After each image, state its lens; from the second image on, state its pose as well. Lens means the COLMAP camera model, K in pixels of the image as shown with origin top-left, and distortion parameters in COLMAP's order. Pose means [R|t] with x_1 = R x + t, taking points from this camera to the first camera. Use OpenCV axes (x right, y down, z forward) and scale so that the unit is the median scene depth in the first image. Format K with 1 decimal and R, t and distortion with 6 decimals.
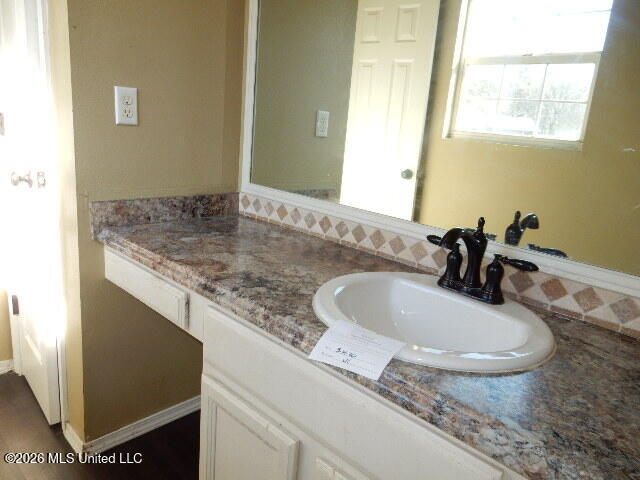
lens RADIAL K [[470.1, 0, 320.0], [0, 470.1, 240.0], [0, 0, 1]] dist [0.023016, -0.029602]
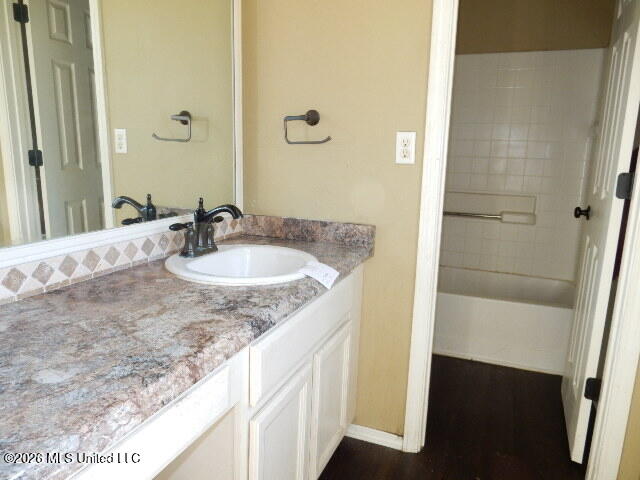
lens RADIAL K [[470.1, 0, 320.0], [0, 470.1, 240.0], [0, 0, 1]] dist [0.023016, -0.029602]
pose [[-0.376083, -0.260194, 0.889303, -0.890791], [0.170577, 0.923919, 0.342458, -0.291976], [-0.910750, 0.280488, -0.303087, 0.946657]]
